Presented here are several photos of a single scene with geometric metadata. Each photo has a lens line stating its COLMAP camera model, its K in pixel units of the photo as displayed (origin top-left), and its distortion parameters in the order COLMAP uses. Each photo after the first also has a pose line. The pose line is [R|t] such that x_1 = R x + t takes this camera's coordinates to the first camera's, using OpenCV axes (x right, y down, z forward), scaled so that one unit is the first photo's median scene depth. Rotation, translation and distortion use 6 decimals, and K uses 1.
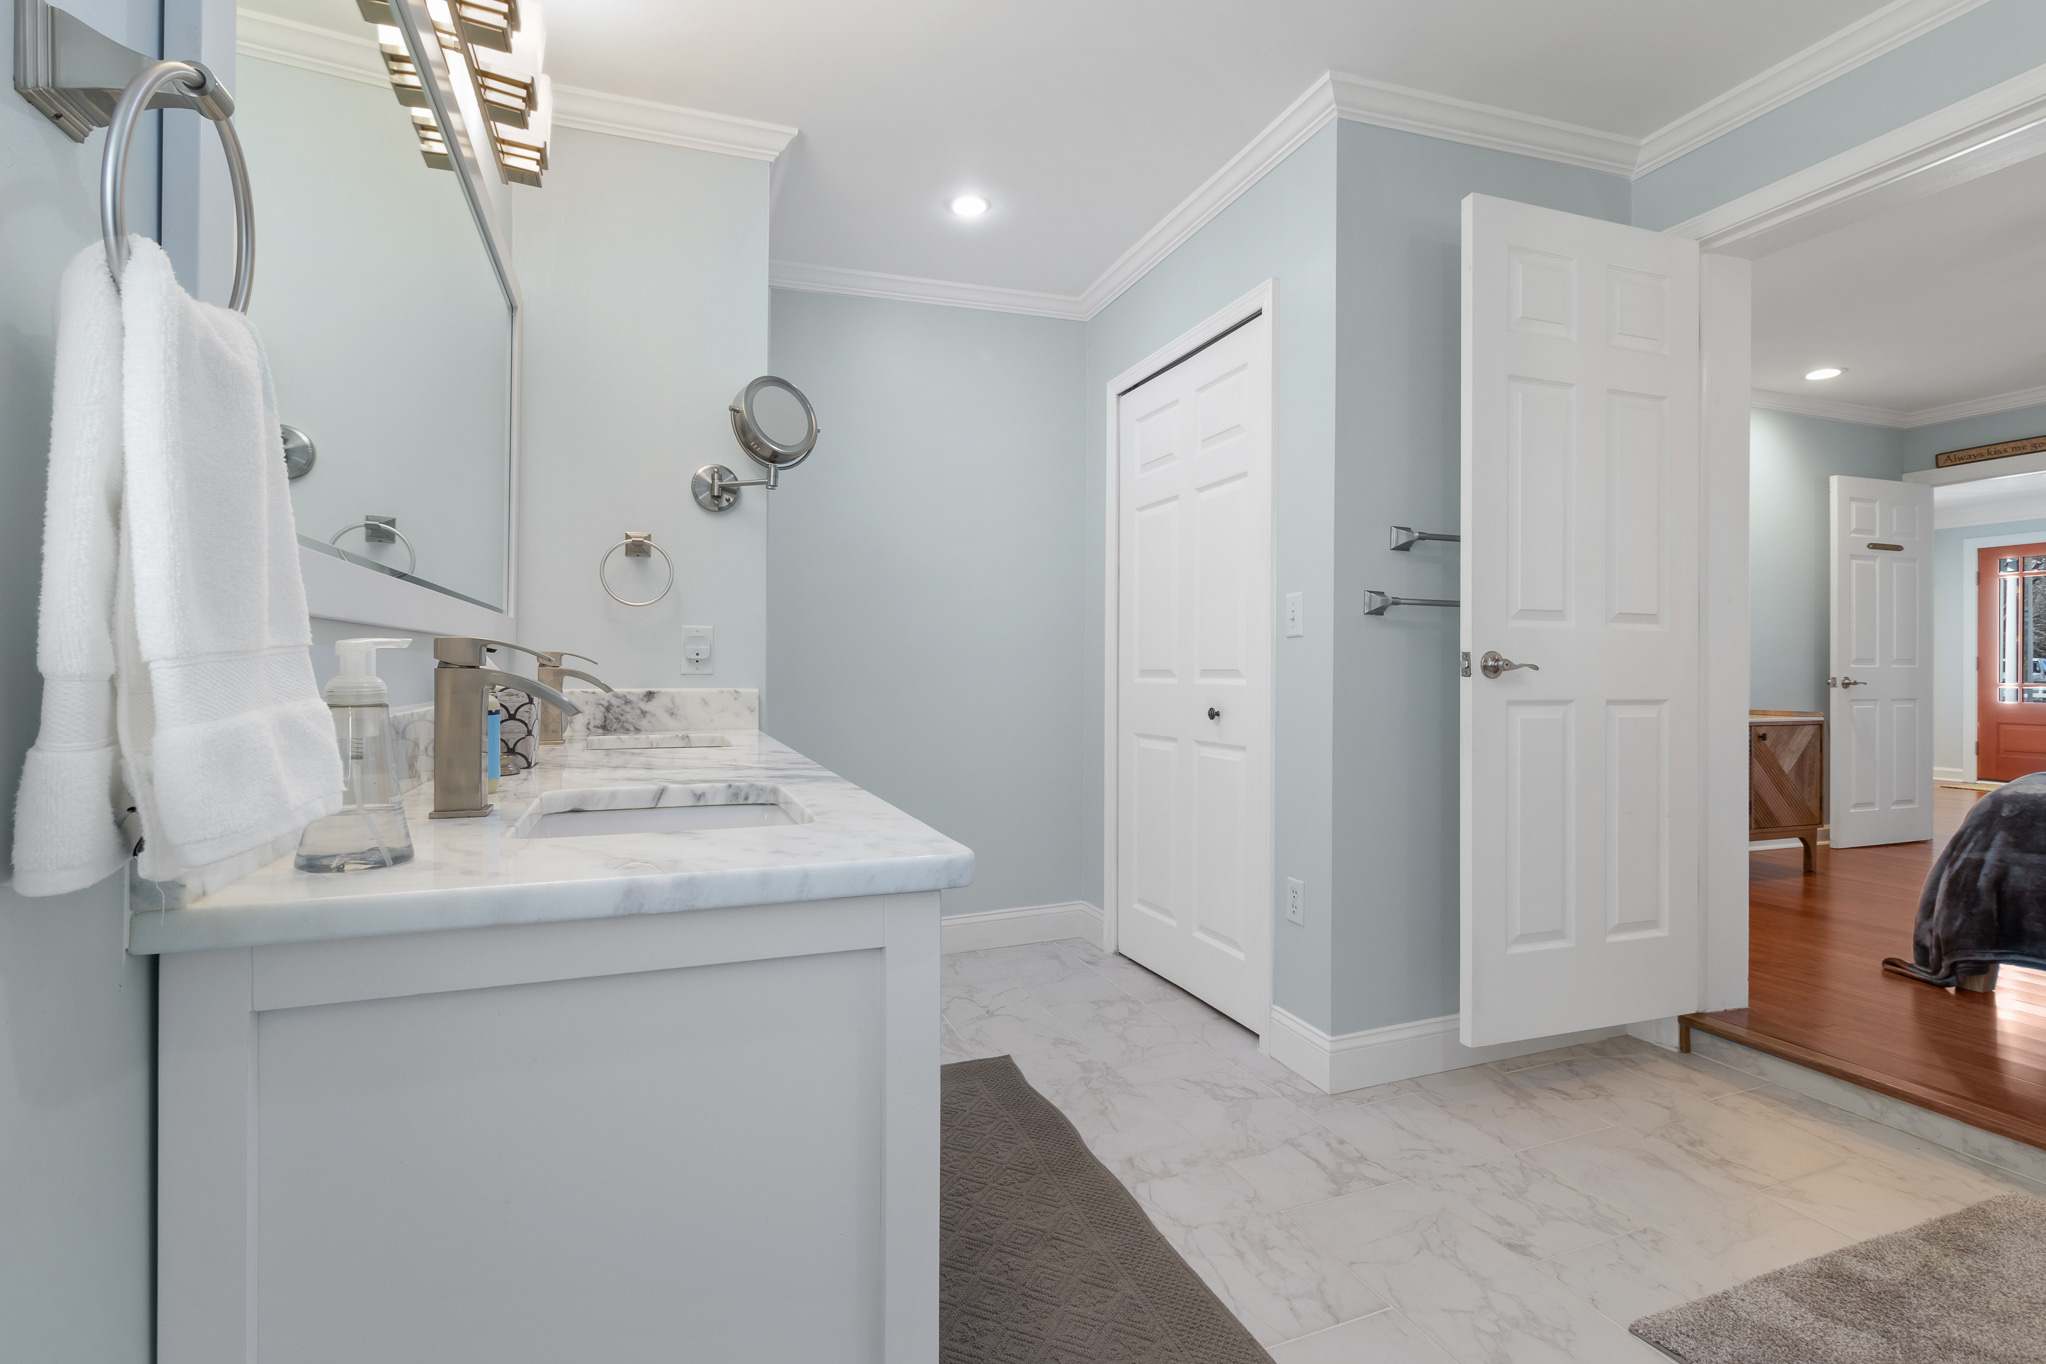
lens RADIAL K [[961.1, 0, 1020.0], [0, 961.1, 679.6], [0, 0, 1]] dist [0.003575, 0.002293]
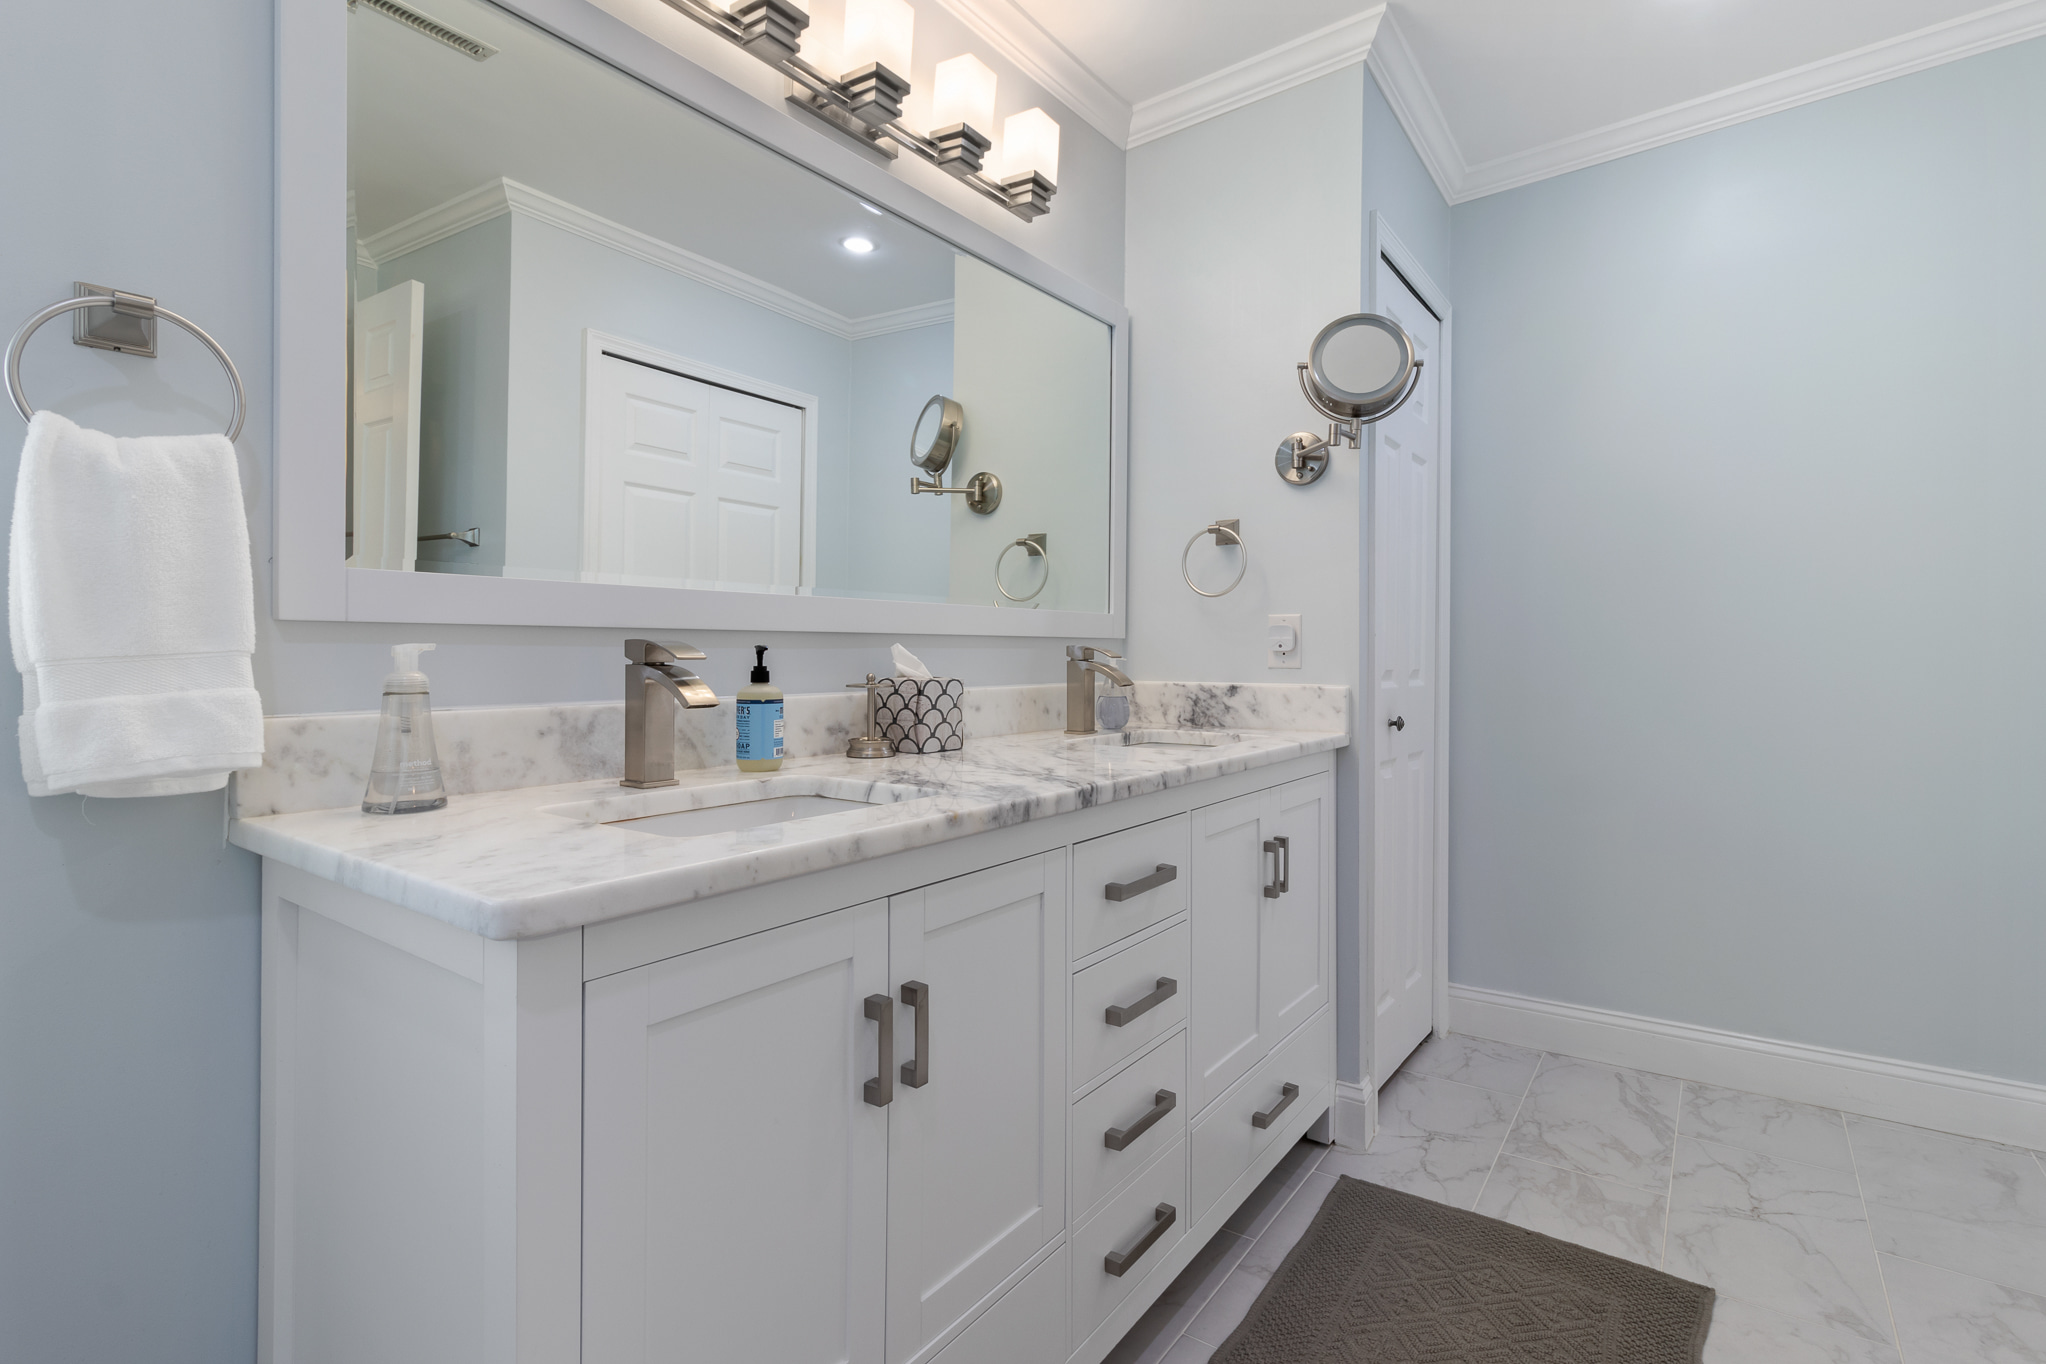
lens RADIAL K [[961.1, 0, 1029.3], [0, 961.1, 651.6], [0, 0, 1]] dist [0.003575, 0.002293]
pose [[0.550310, -0.004030, -0.834951, 0.291907], [-0.010765, 0.999871, -0.011920, -0.007702], [0.834891, 0.015548, 0.550195, 0.313054]]
